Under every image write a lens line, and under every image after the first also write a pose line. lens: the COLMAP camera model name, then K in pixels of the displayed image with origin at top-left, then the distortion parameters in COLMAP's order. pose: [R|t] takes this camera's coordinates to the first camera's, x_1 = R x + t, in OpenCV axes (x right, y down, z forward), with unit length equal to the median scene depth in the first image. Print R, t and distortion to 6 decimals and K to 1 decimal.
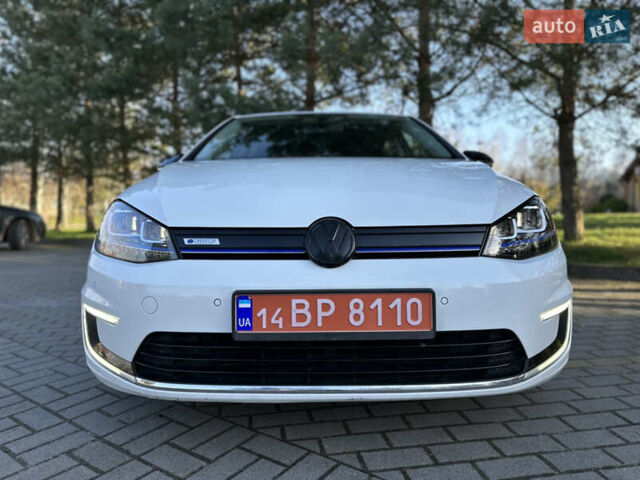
lens RADIAL K [[464.6, 0, 267.4], [0, 464.6, 237.9], [0, 0, 1]] dist [0.020473, -0.003720]
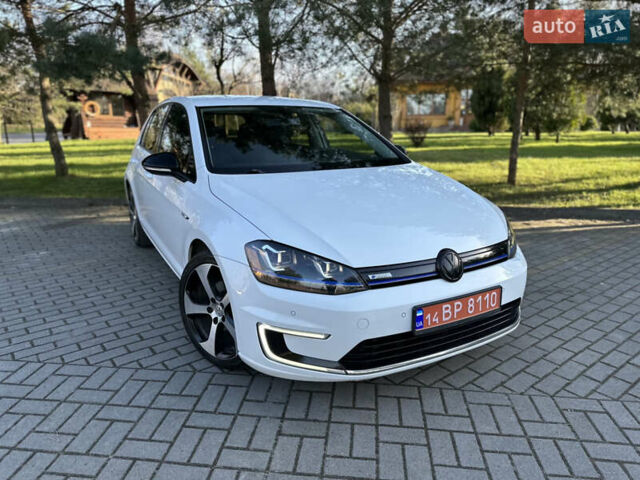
lens RADIAL K [[484.0, 0, 319.2], [0, 484.0, 247.3], [0, 0, 1]] dist [0.101245, -0.186301]
pose [[0.859805, -0.124040, 0.495327, -1.114125], [0.026805, 0.979673, 0.198803, -0.413208], [-0.509918, -0.157655, 0.845653, -0.215781]]
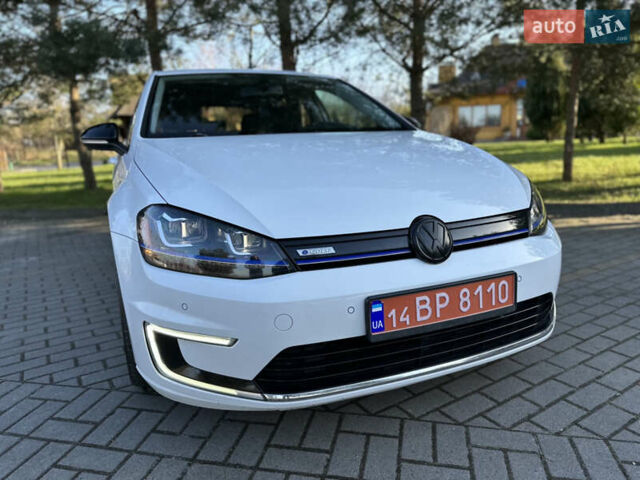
lens RADIAL K [[471.9, 0, 319.0], [0, 471.9, 248.9], [0, 0, 1]] dist [0.040708, -0.047538]
pose [[0.916474, -0.115527, 0.383053, -0.545008], [0.061645, 0.986746, 0.150110, -0.155870], [-0.395317, -0.113959, 0.911448, 0.075879]]
